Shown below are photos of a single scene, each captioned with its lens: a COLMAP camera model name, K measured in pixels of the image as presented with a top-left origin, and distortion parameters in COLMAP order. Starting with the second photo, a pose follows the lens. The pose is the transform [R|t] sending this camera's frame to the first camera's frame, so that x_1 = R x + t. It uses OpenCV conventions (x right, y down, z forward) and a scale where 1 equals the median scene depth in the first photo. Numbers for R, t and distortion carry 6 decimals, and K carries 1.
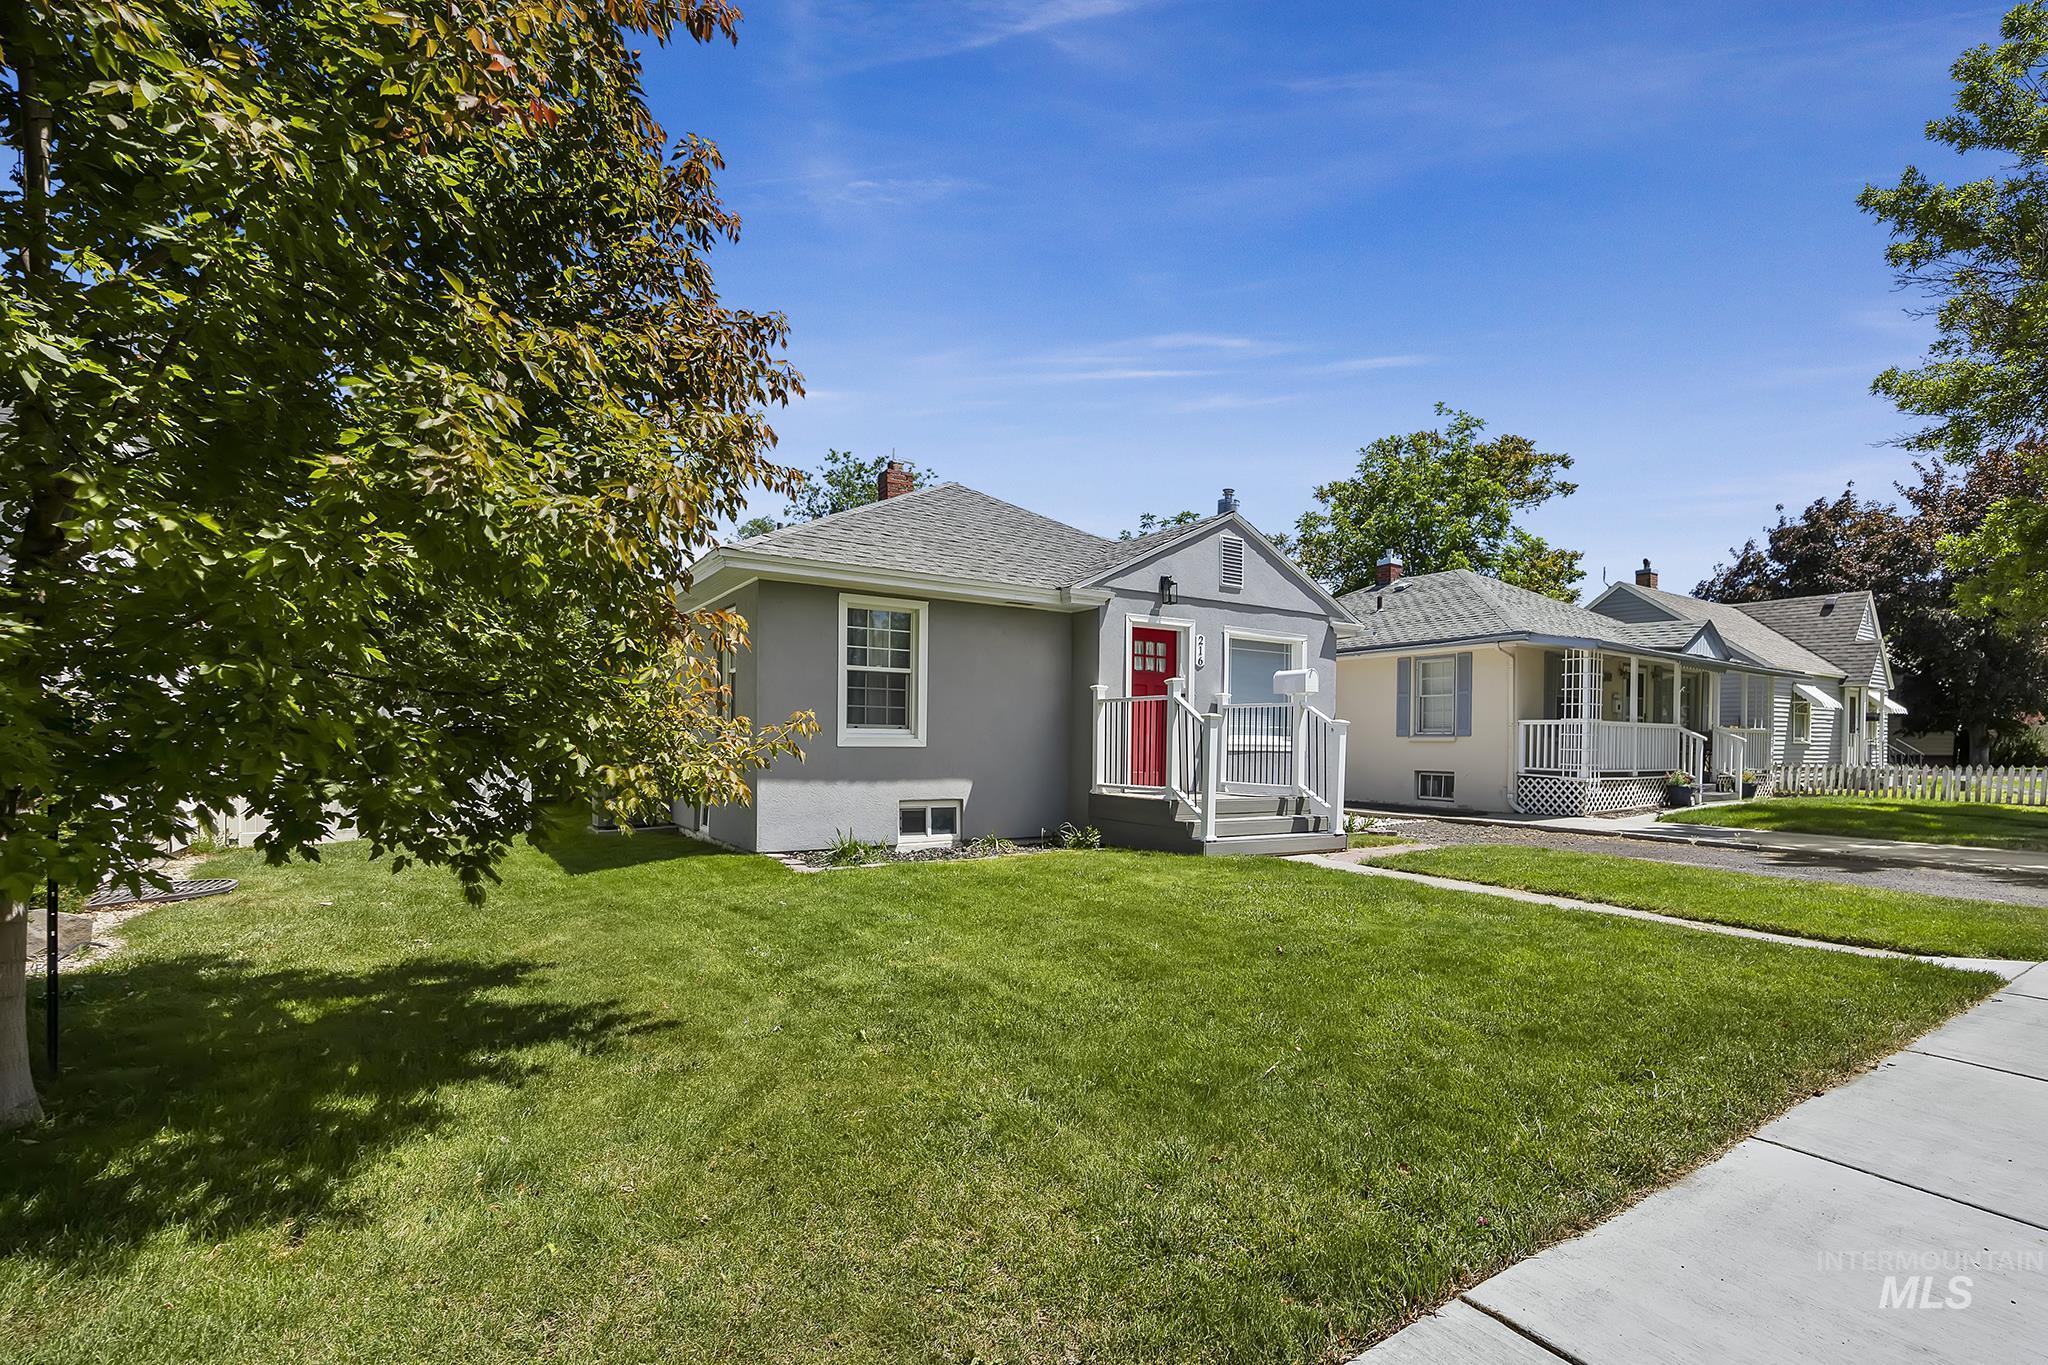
lens RADIAL K [[996.0, 0, 1121.2], [0, 996.0, 744.8], [0, 0, 1]] dist [-0.001400, -0.000194]
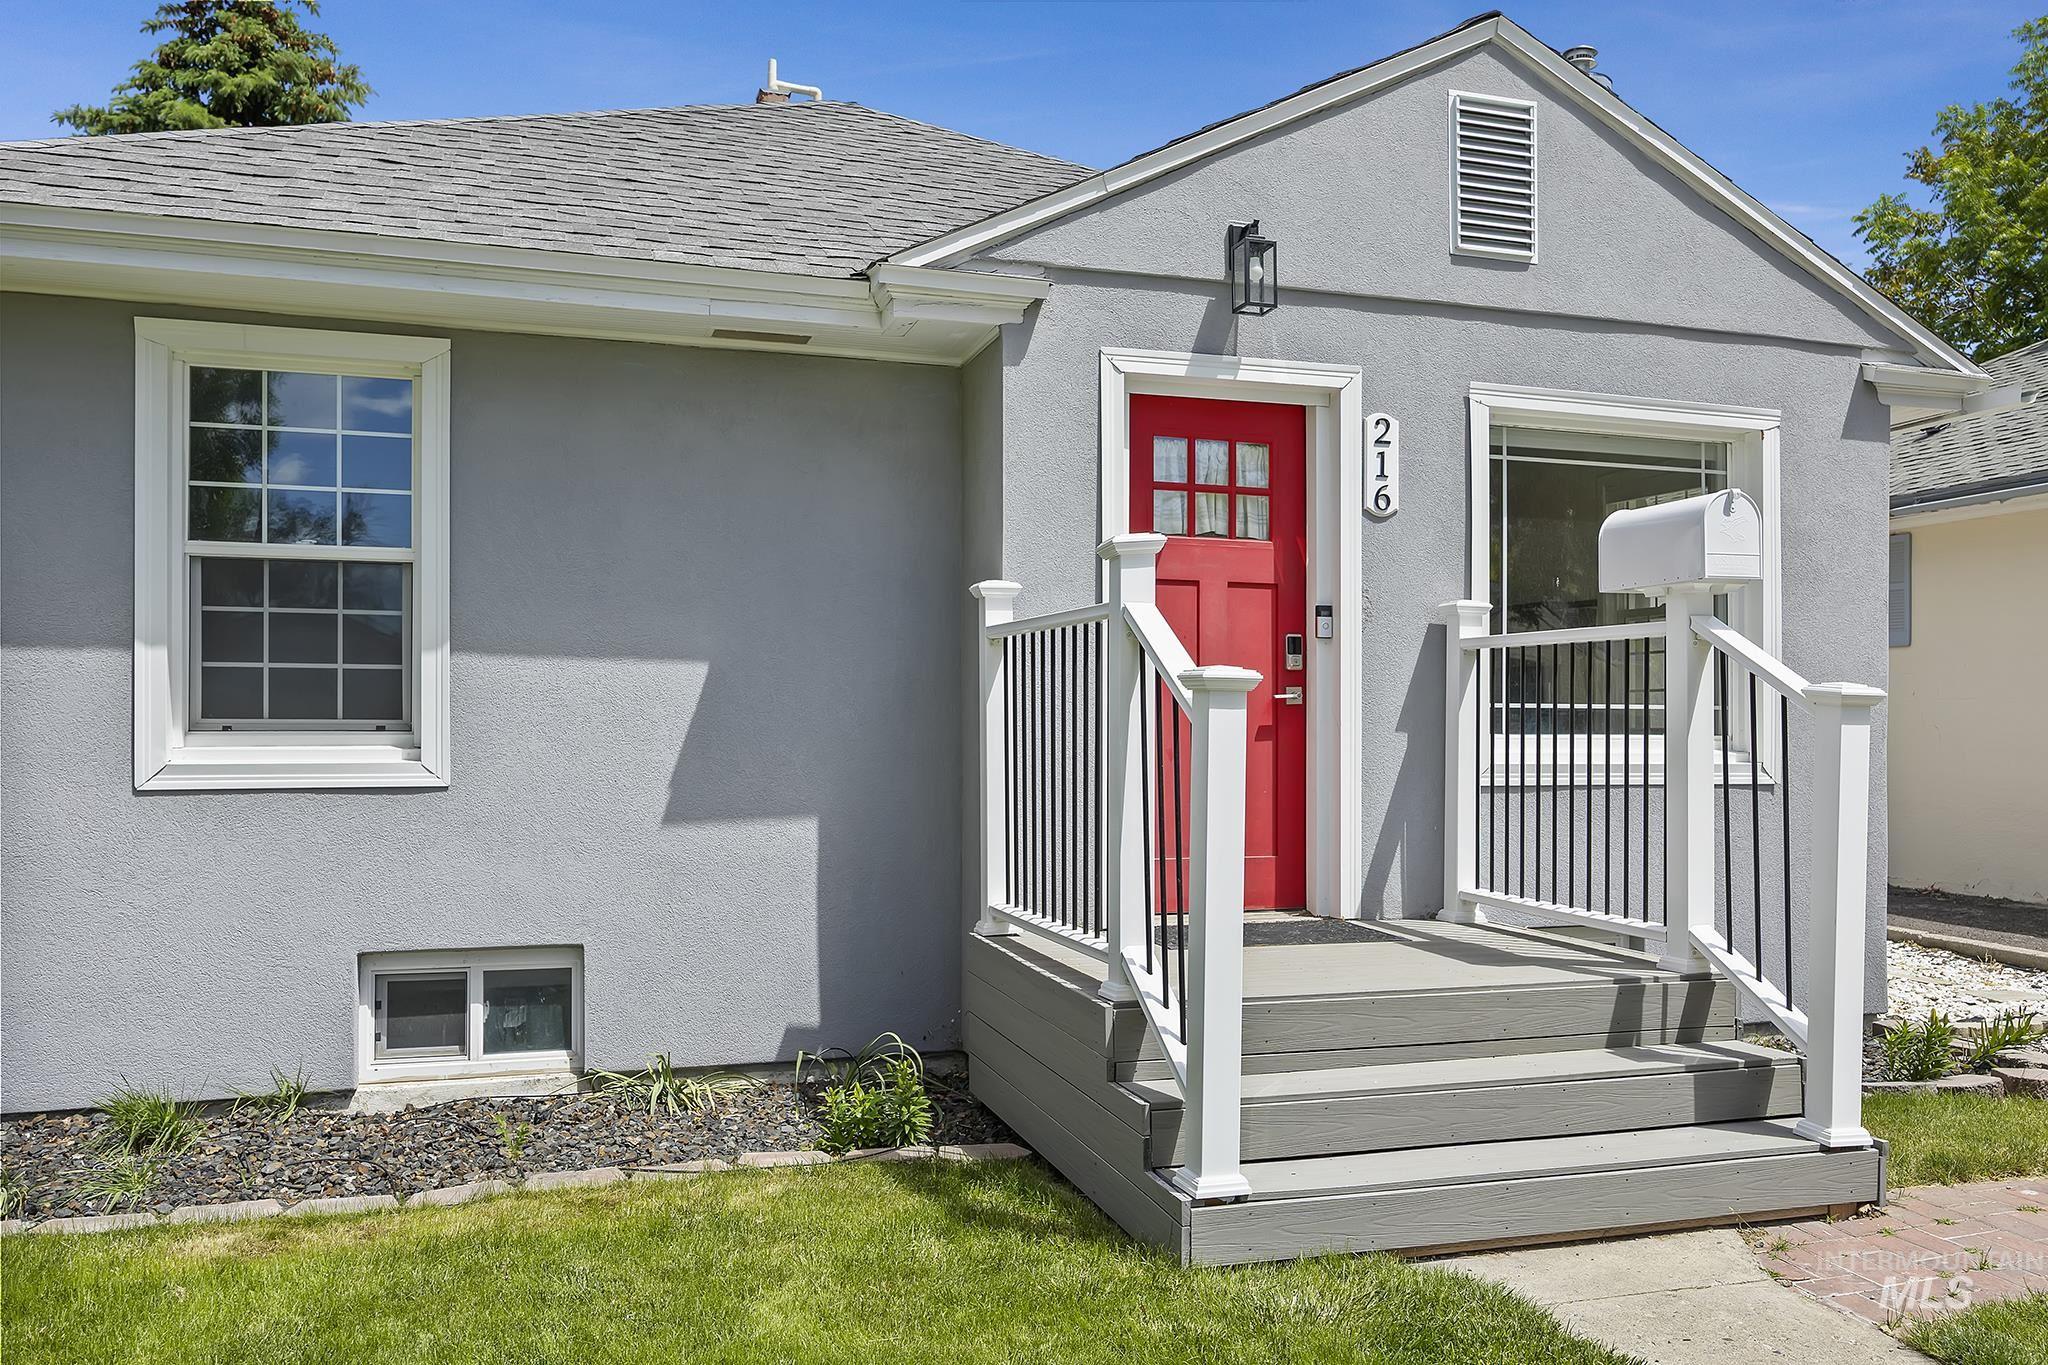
lens RADIAL K [[1646.3, 0, 1074.7], [0, 1646.3, 720.6], [0, 0, 1]] dist [-0.013990, -0.006434]
pose [[0.952755, -0.009310, -0.303599, 0.148373], [0.007534, 0.999947, -0.007020, -0.012878], [0.303648, 0.004401, 0.952774, 0.507125]]
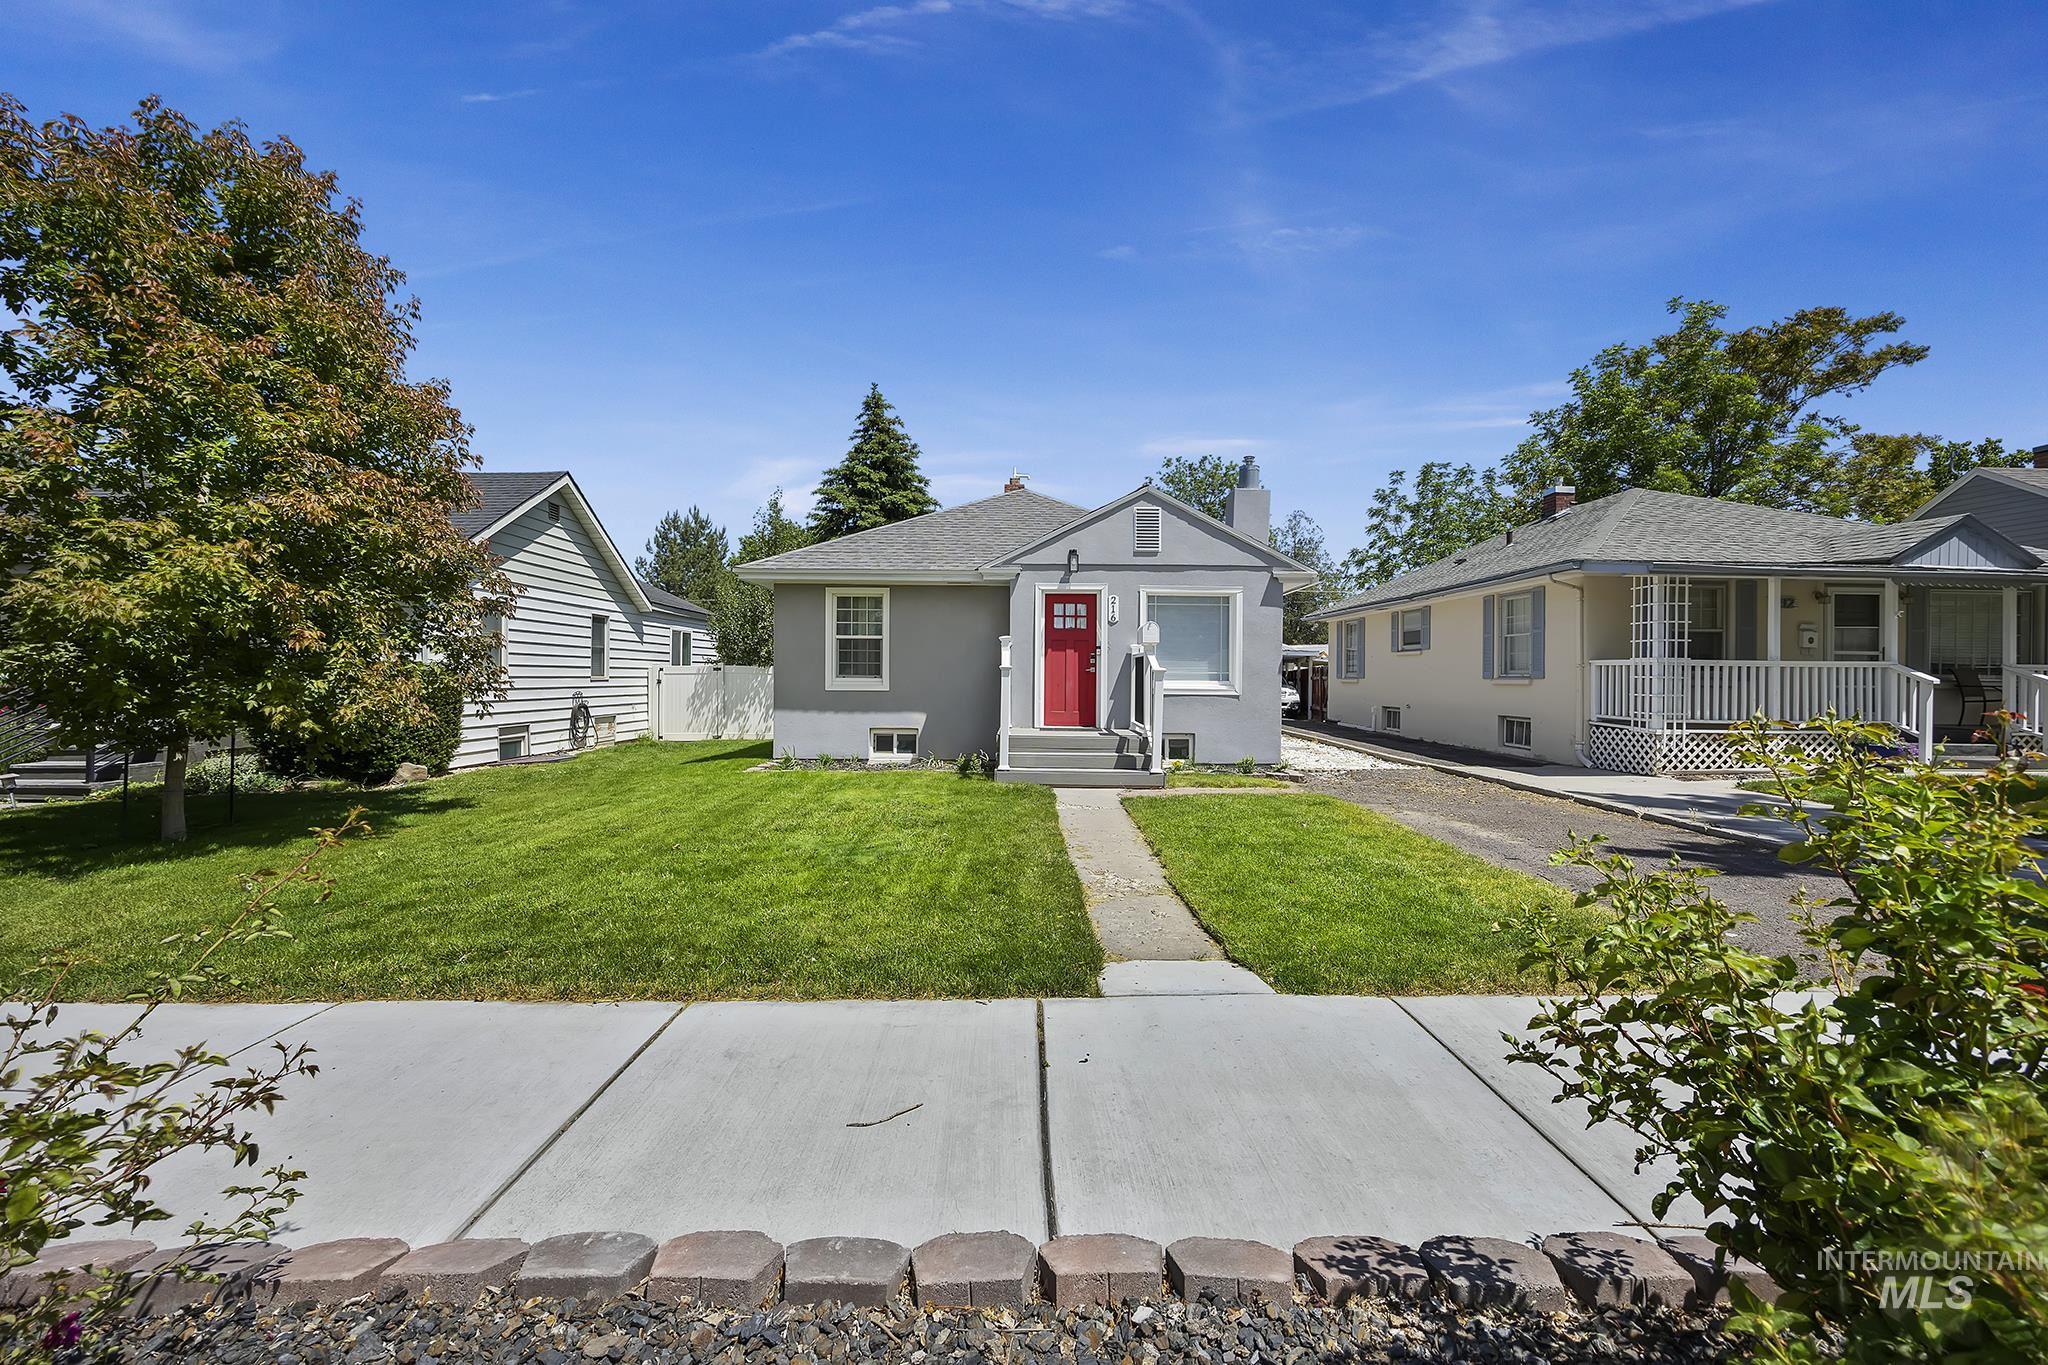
lens RADIAL K [[788.1, 0, 1012.3], [0, 788.1, 675.7], [0, 0, 1]] dist [0.001386, 0.000460]
pose [[0.799994, -0.005737, -0.599981, 0.562866], [0.001164, 0.999967, -0.008010, -0.008957], [0.600007, 0.005710, 0.799974, 0.195702]]
